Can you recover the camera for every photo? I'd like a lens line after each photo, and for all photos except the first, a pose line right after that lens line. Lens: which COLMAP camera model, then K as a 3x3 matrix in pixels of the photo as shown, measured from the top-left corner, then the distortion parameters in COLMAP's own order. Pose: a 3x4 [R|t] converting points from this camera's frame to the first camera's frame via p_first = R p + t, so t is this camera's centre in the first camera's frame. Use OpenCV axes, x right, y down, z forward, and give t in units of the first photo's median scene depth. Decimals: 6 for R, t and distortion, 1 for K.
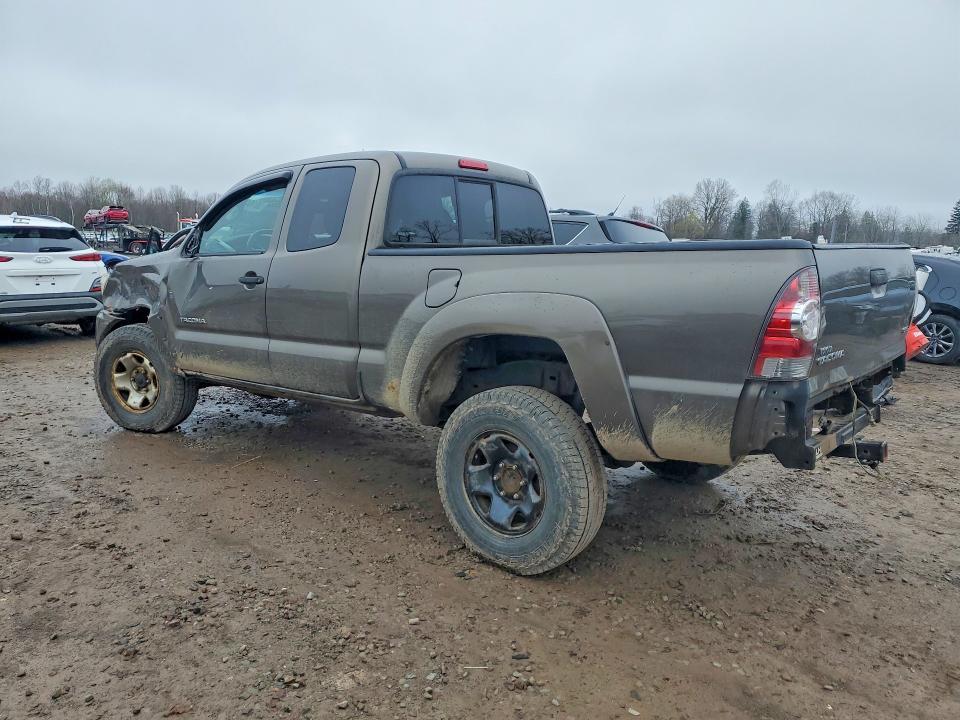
lens RADIAL K [[744.3, 0, 480.5], [0, 744.3, 366.6], [0, 0, 1]] dist [0.004580, 0.019320]
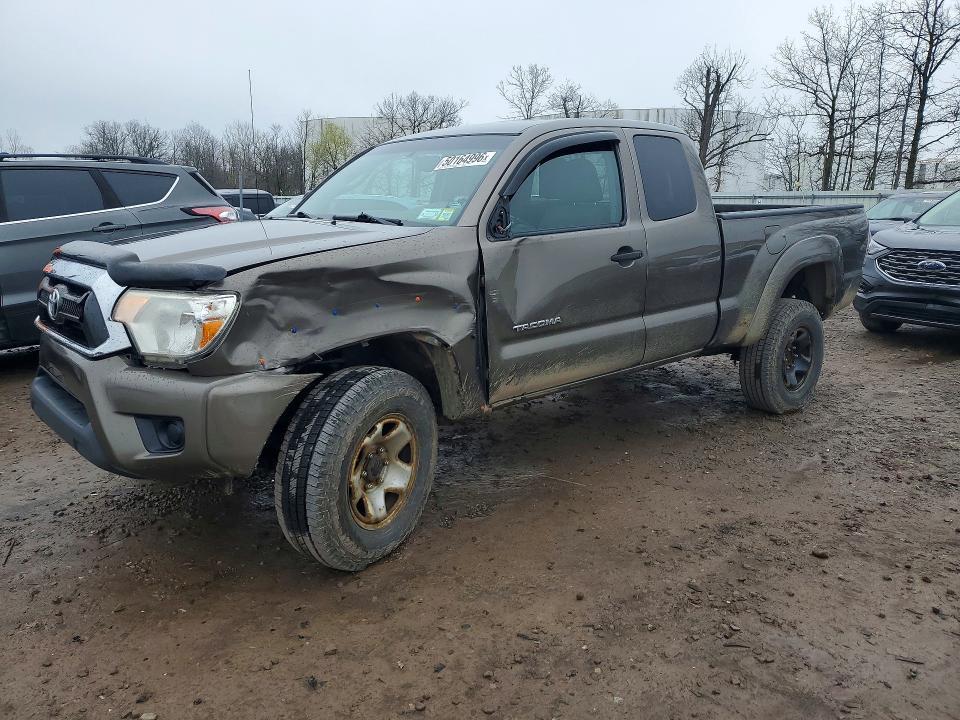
lens RADIAL K [[744.3, 0, 472.2], [0, 744.3, 349.9], [0, 0, 1]] dist [0.004580, 0.019320]
pose [[0.165853, -0.212060, 0.963080, -1.271220], [0.159755, 0.969483, 0.185959, -0.211285], [-0.973125, 0.123015, 0.194669, 1.069777]]
